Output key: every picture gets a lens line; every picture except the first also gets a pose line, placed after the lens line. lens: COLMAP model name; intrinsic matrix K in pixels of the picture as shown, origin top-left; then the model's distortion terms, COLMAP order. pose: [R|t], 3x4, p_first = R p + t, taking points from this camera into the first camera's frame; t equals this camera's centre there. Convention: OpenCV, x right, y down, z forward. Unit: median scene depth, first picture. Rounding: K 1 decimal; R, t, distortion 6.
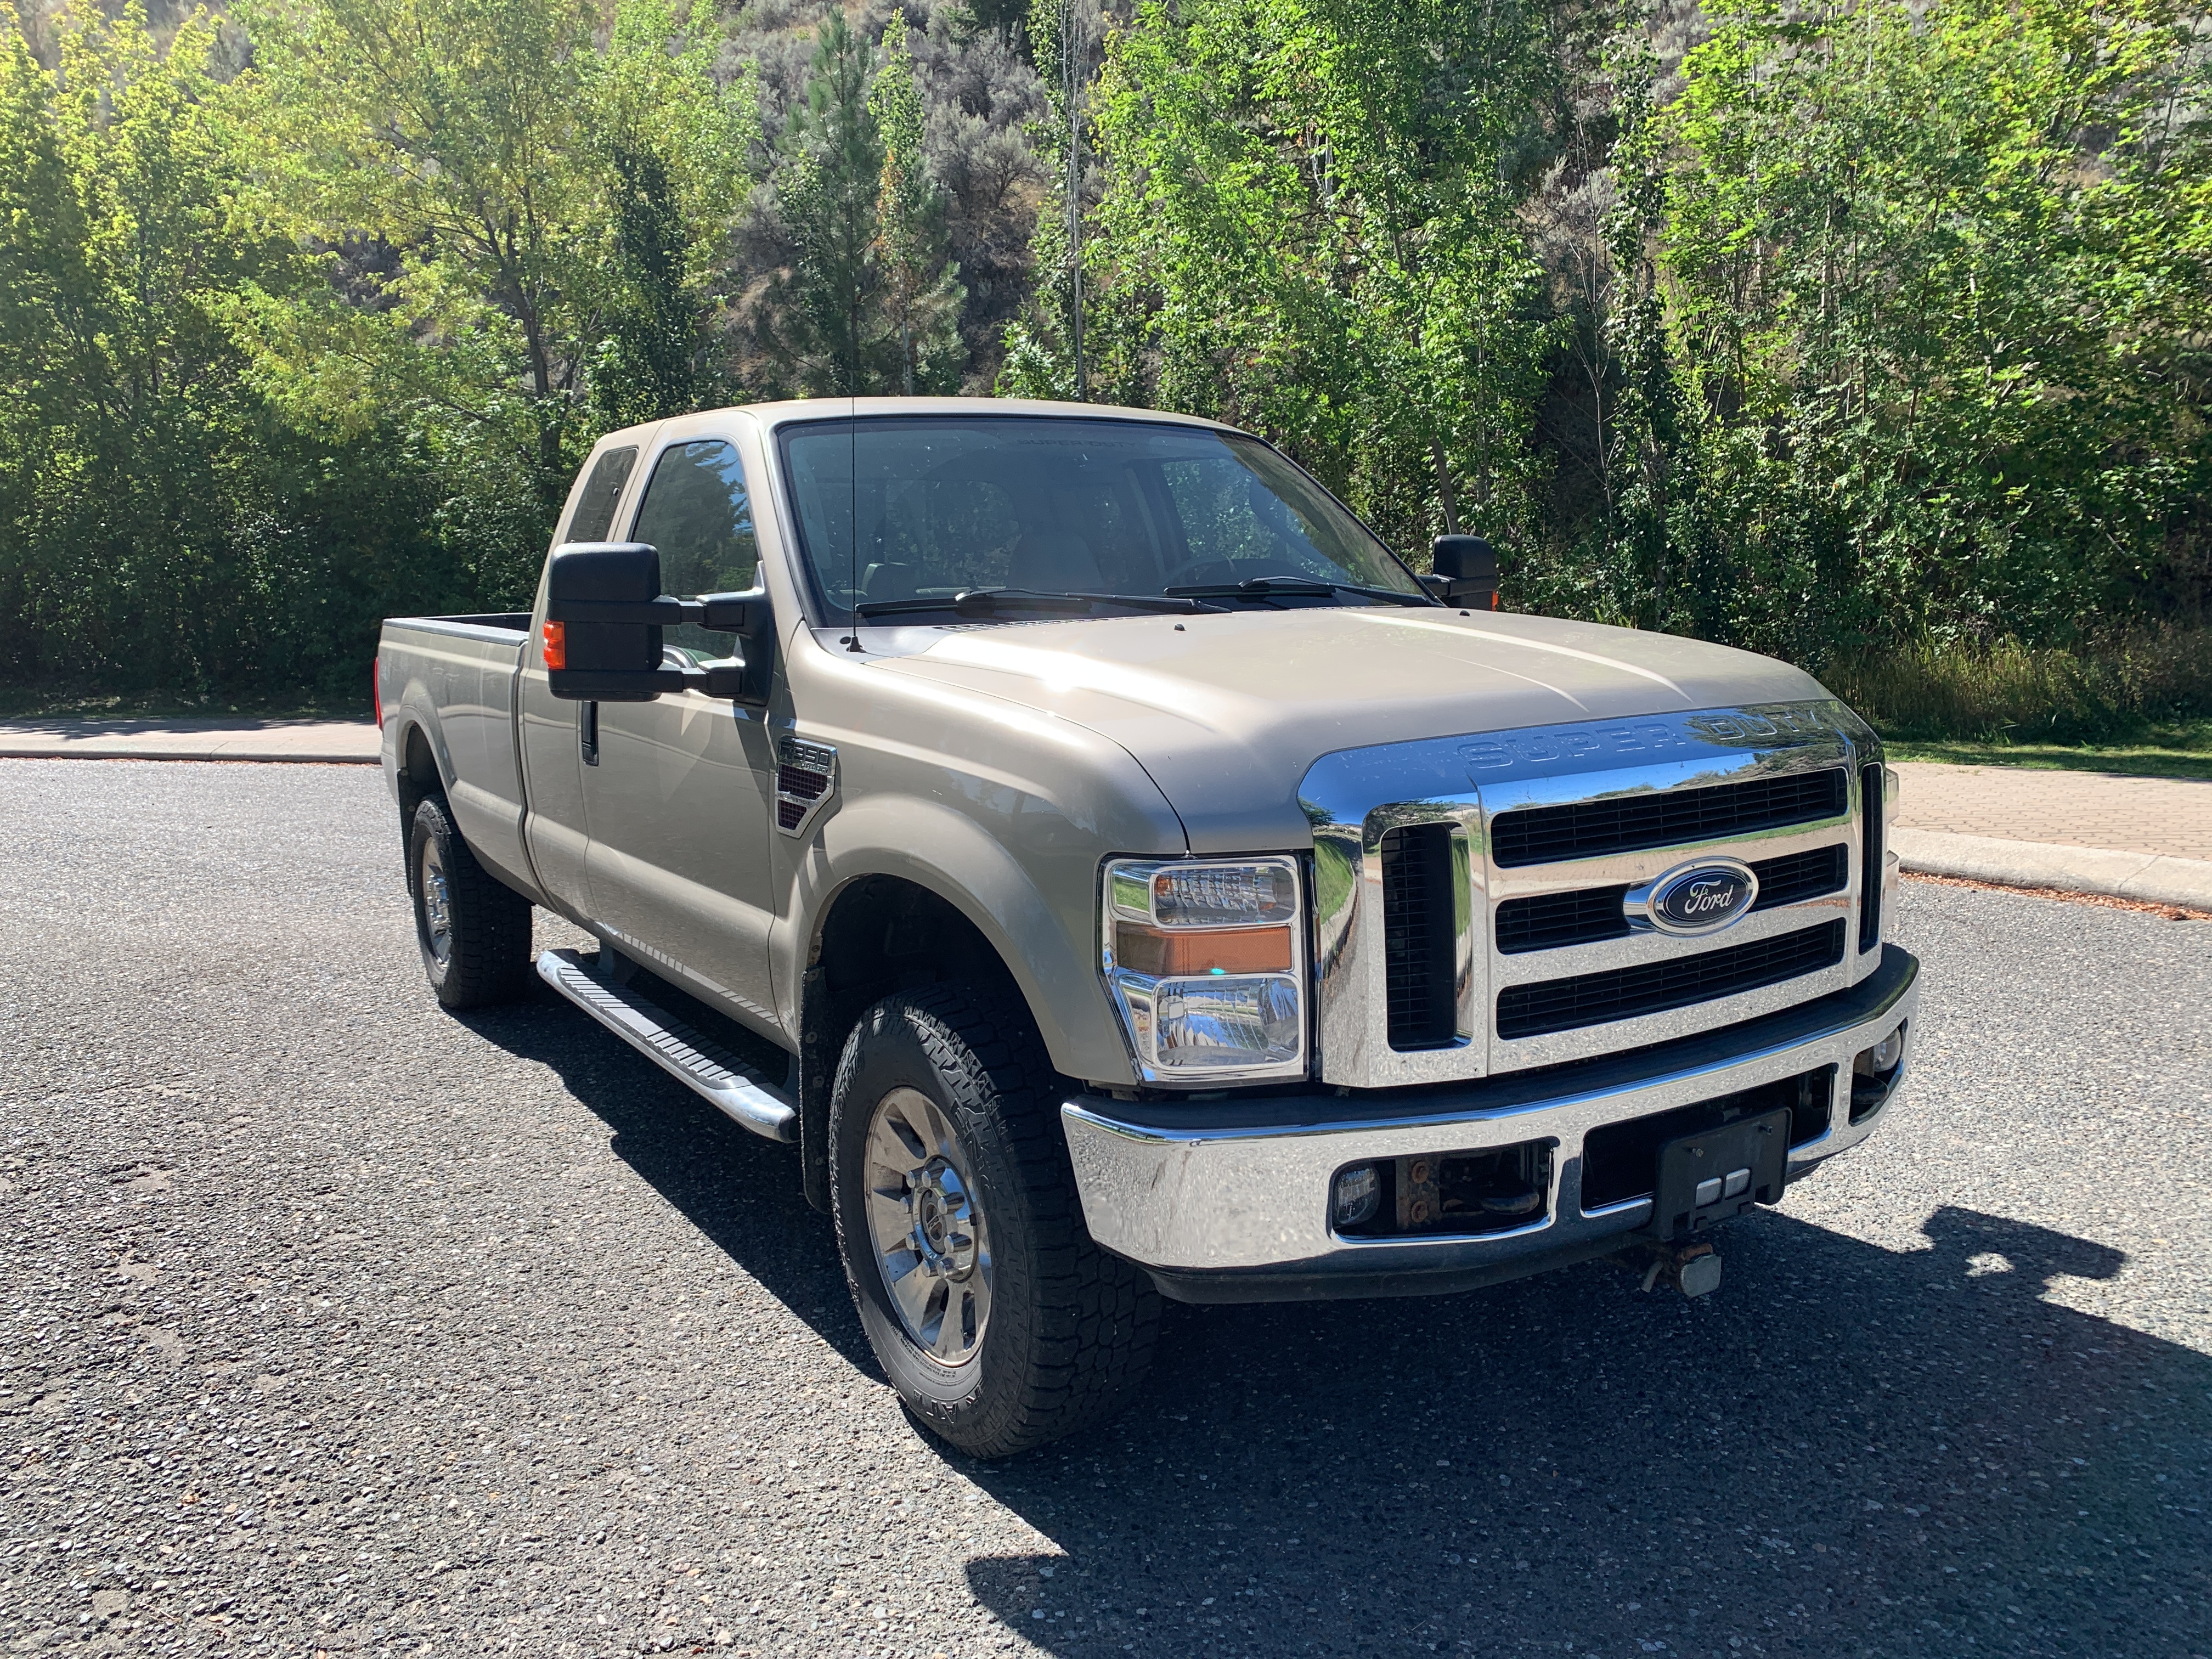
lens RADIAL K [[1696.3, 0, 1115.2], [0, 1696.3, 789.4], [0, 0, 1]] dist [0.005268, 0.005831]
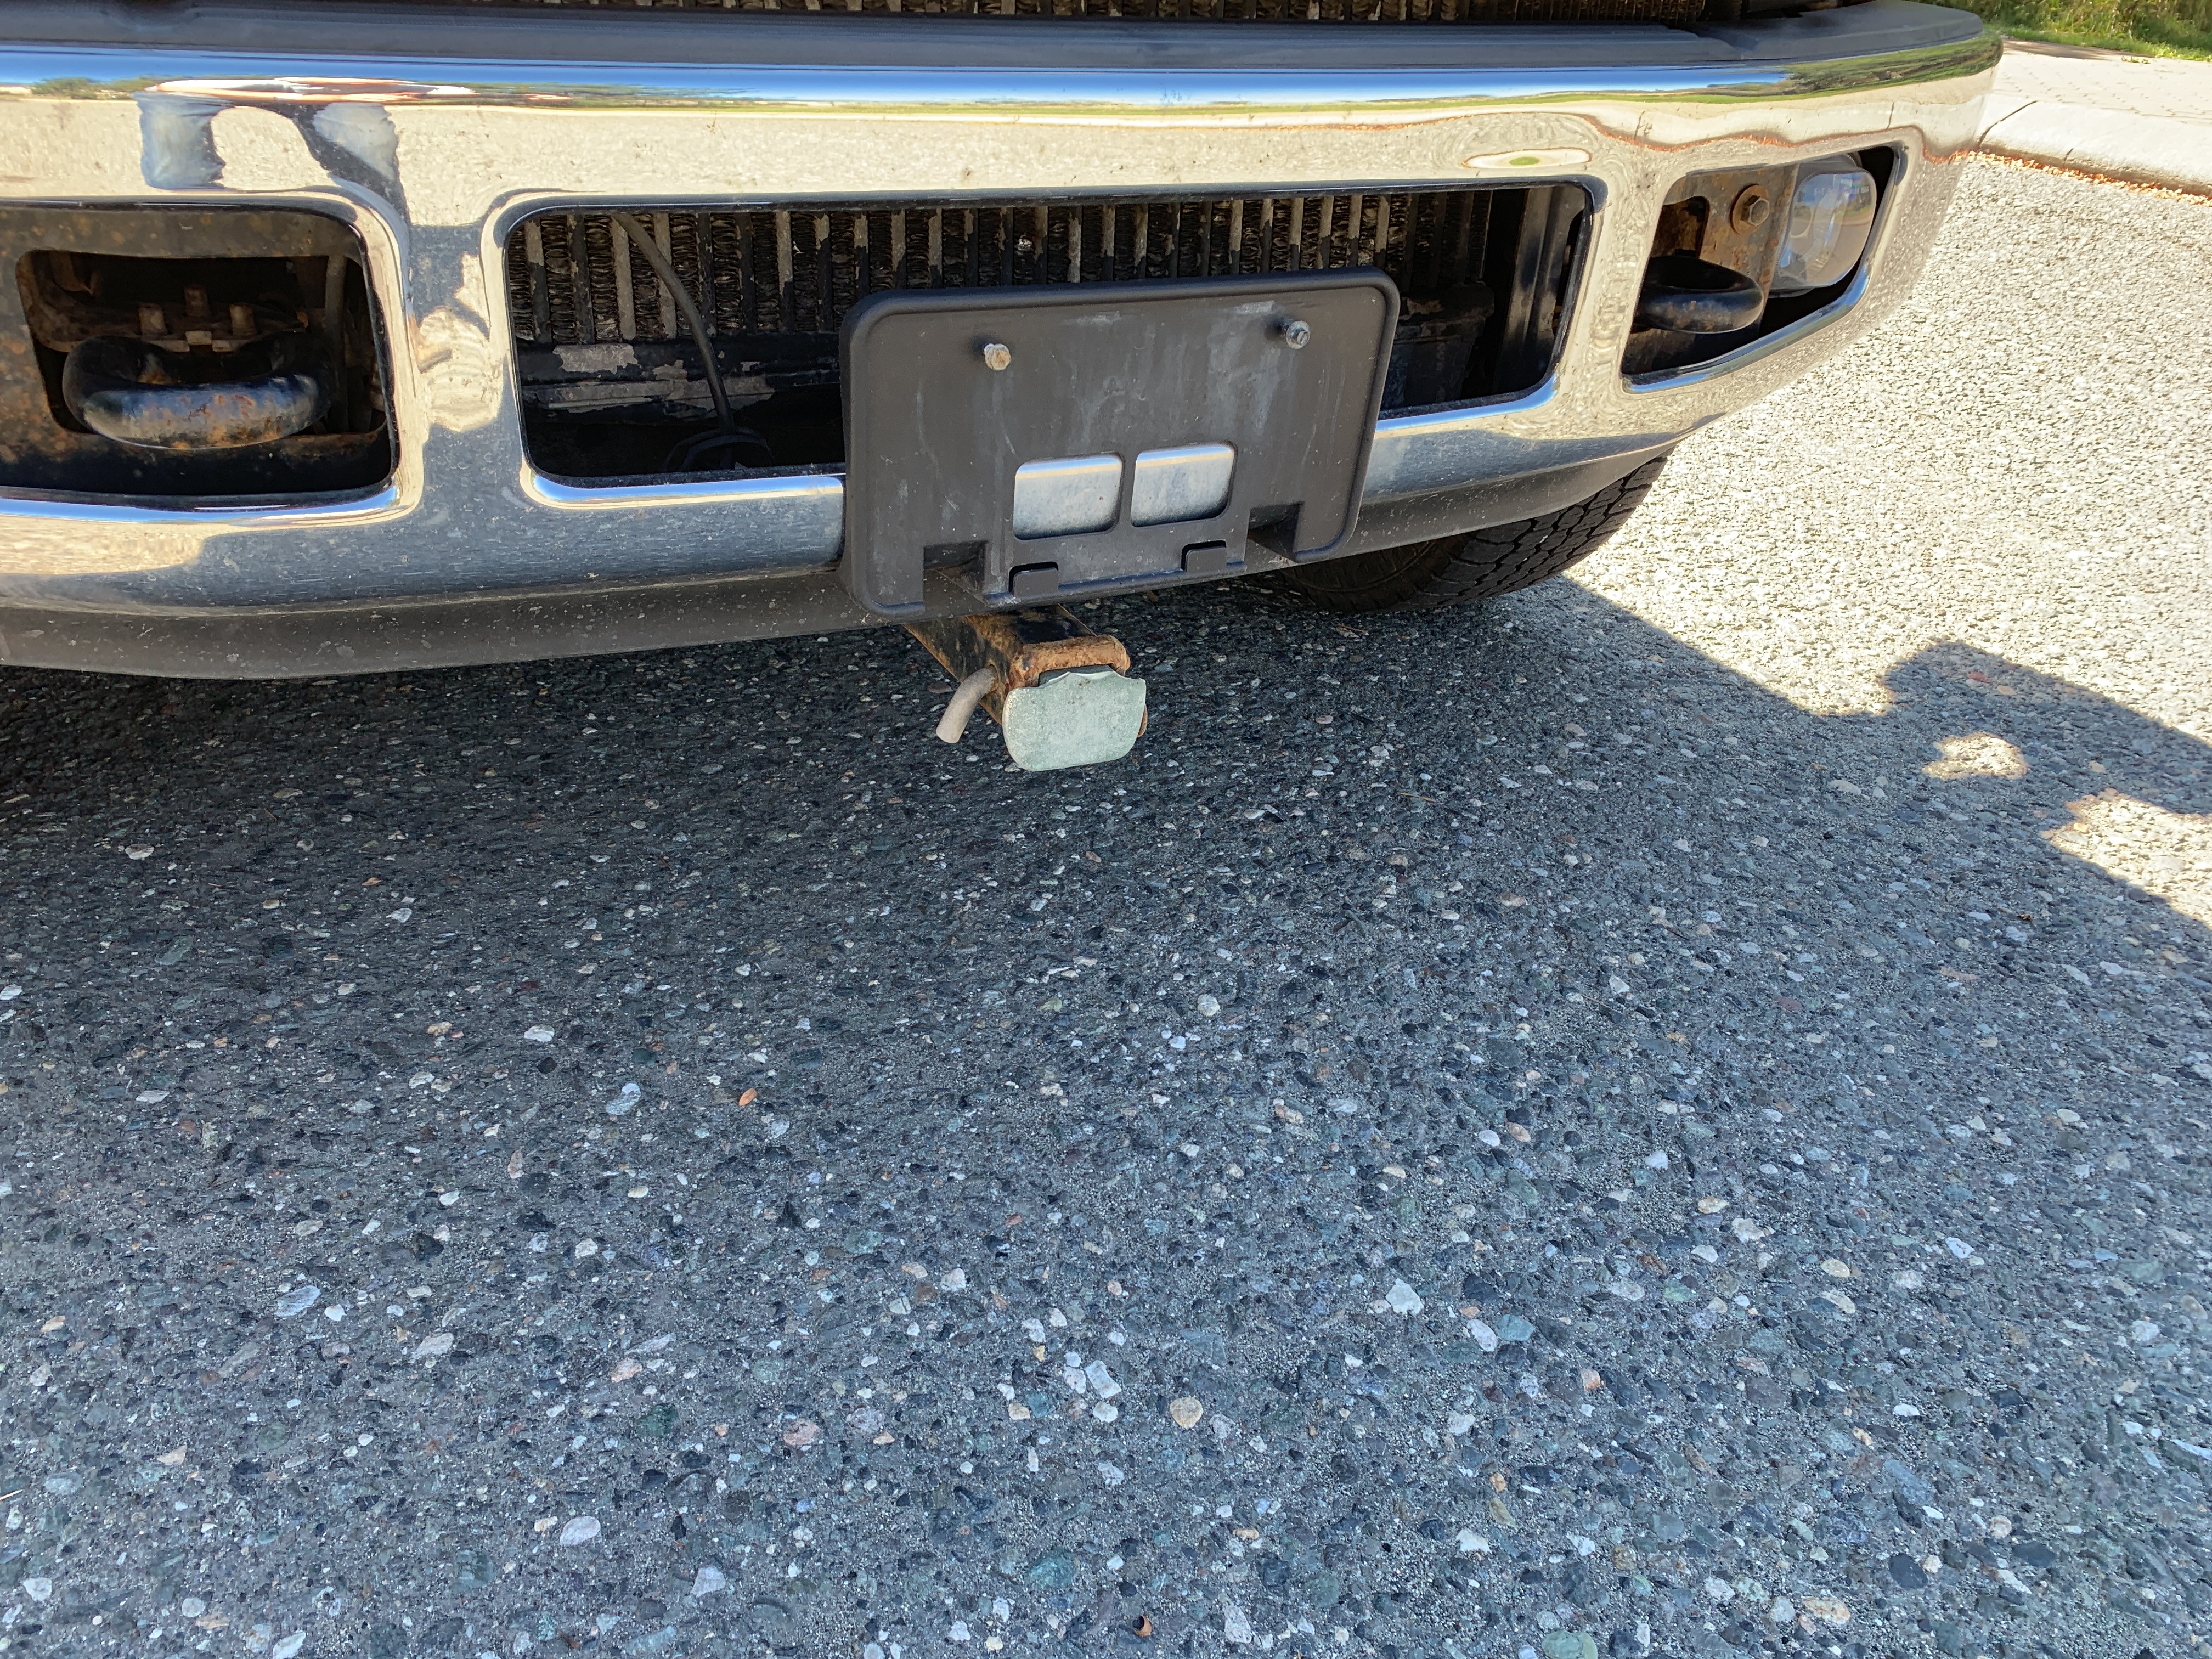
lens RADIAL K [[1689.5, 0, 1103.1], [0, 1689.5, 833.6], [0, 0, 1]] dist [0.011182, -0.003936]
pose [[0.989511, 0.131994, -0.058700, 0.276270], [-0.097654, 0.910637, 0.401502, 0.116345], [0.106450, -0.391558, 0.913975, 0.477725]]
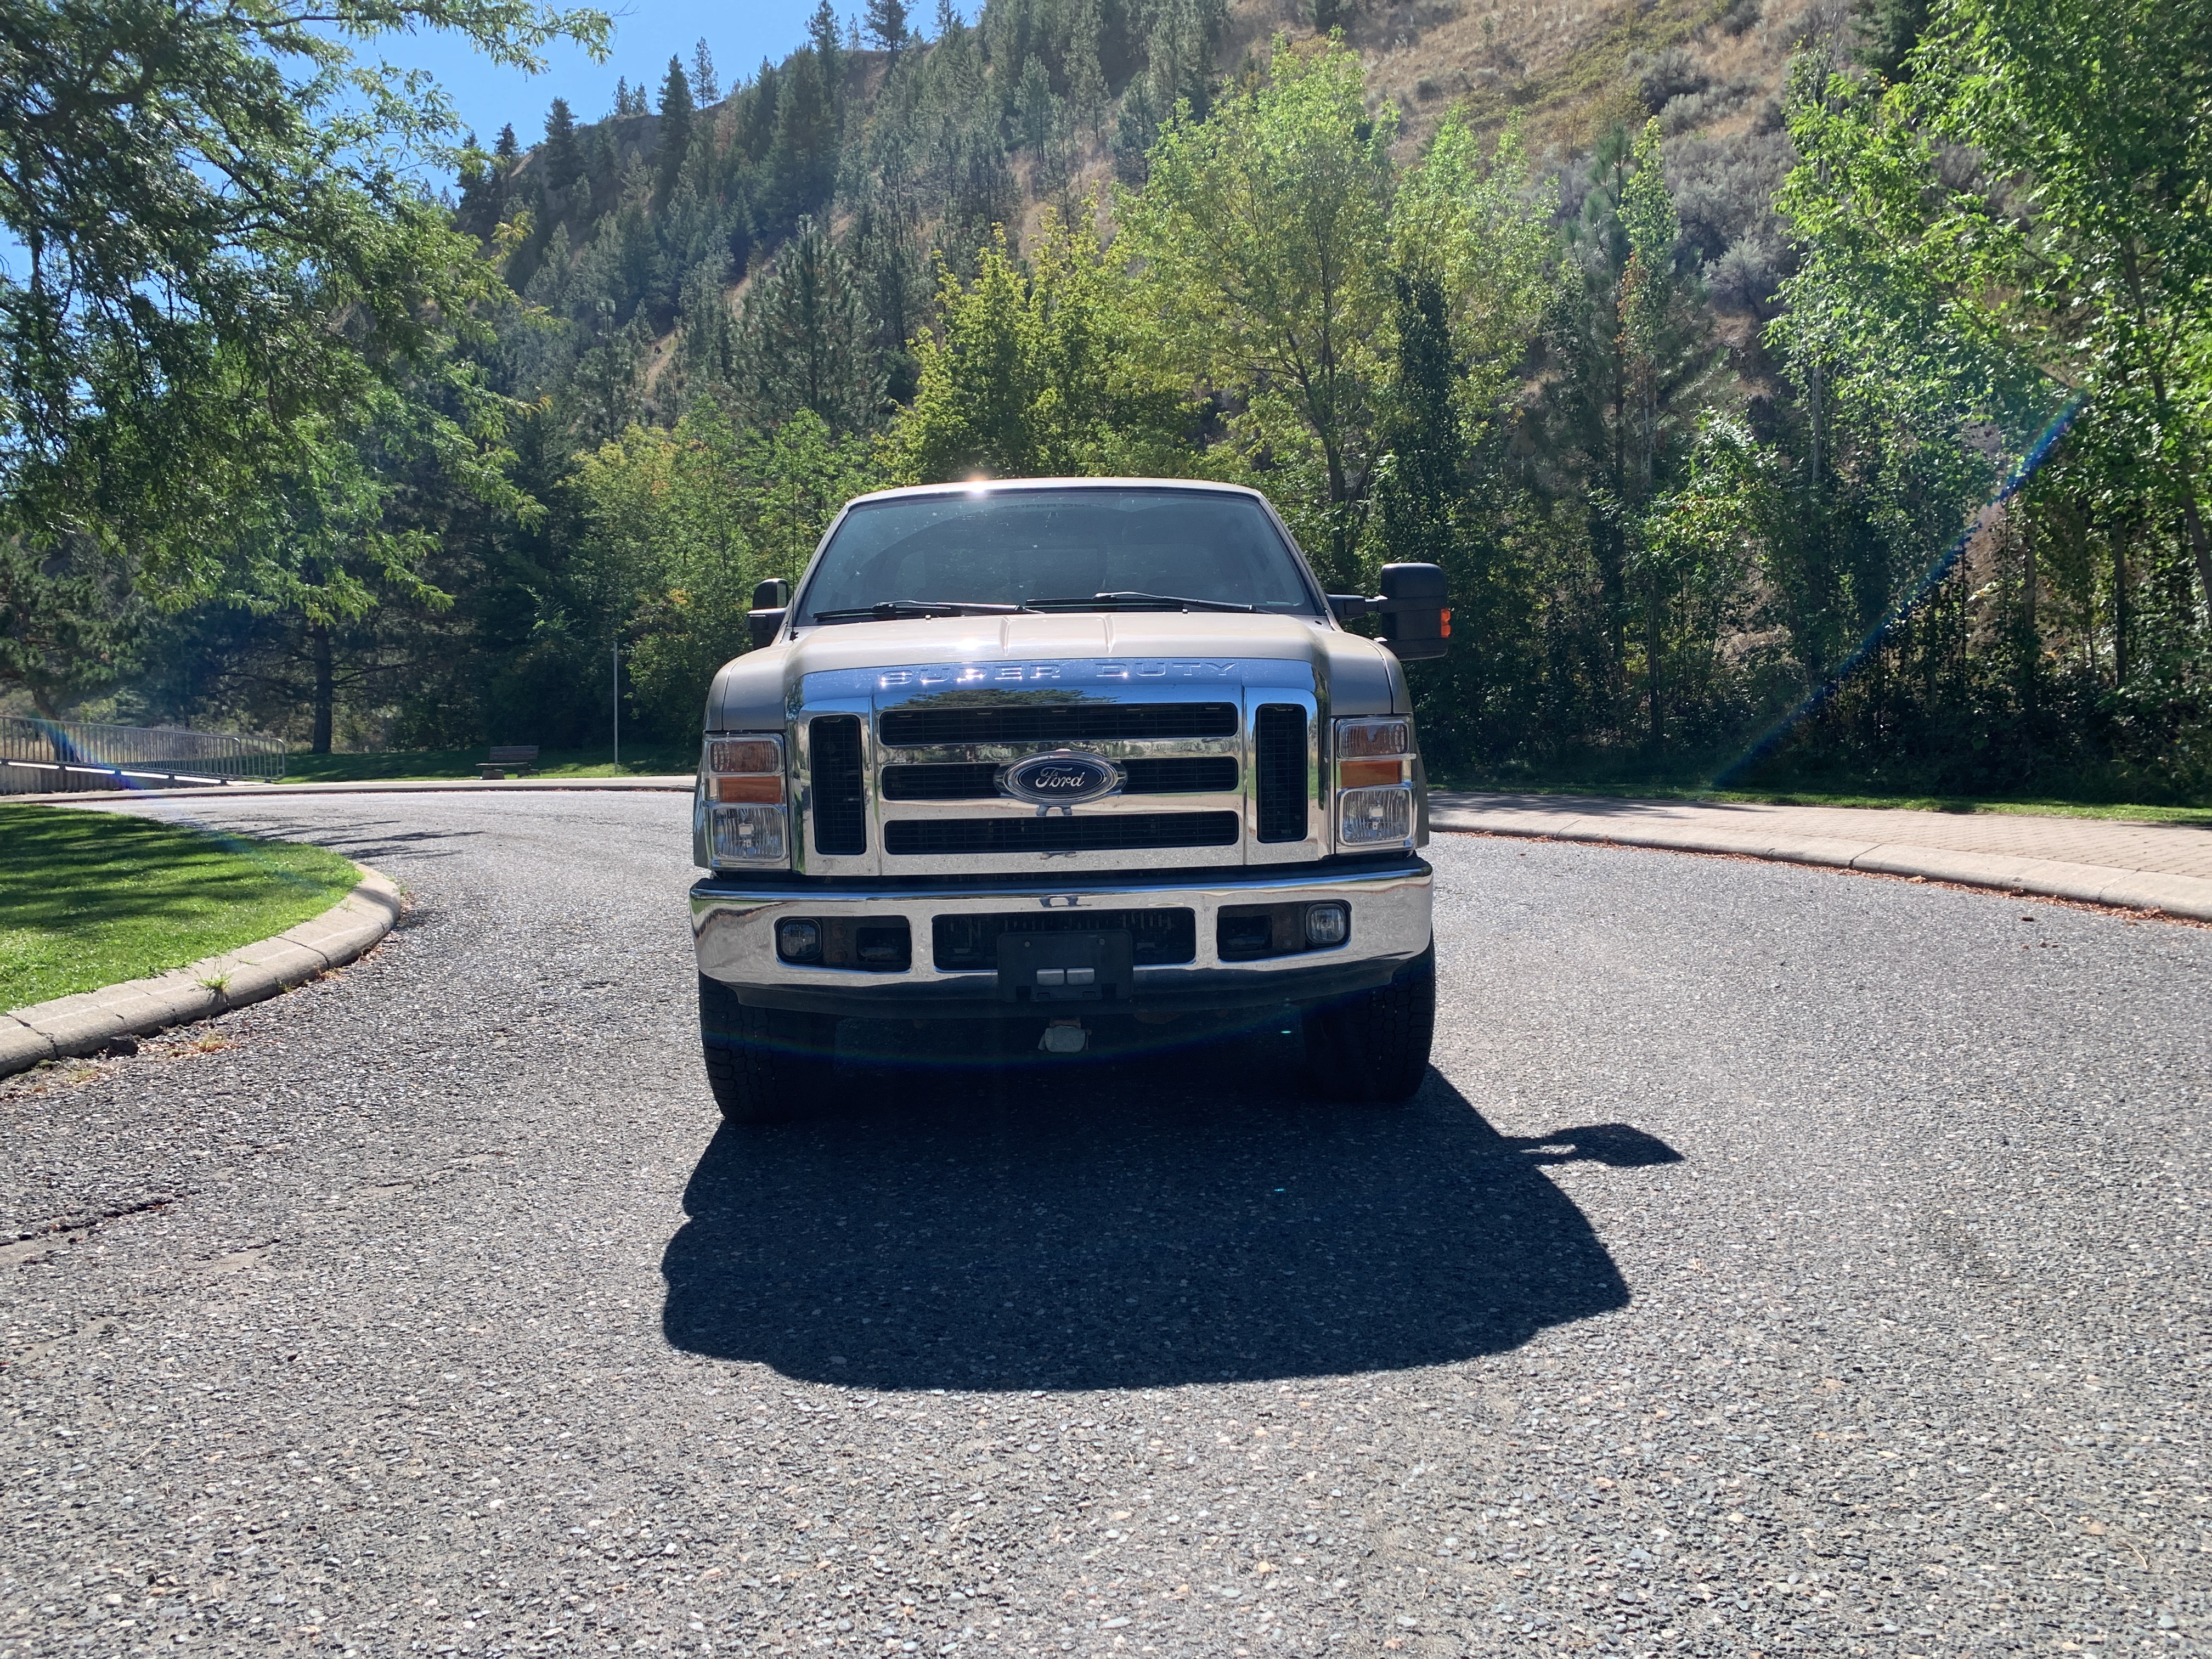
lens RADIAL K [[1691.1, 0, 1107.2], [0, 1691.1, 804.3], [0, 0, 1]] dist [0.015295, 0.000051]
pose [[0.853320, 0.031808, -0.520417, 0.824382], [-0.059682, 0.997536, -0.036890, 0.099390], [0.517961, 0.062539, 0.853115, -0.167913]]
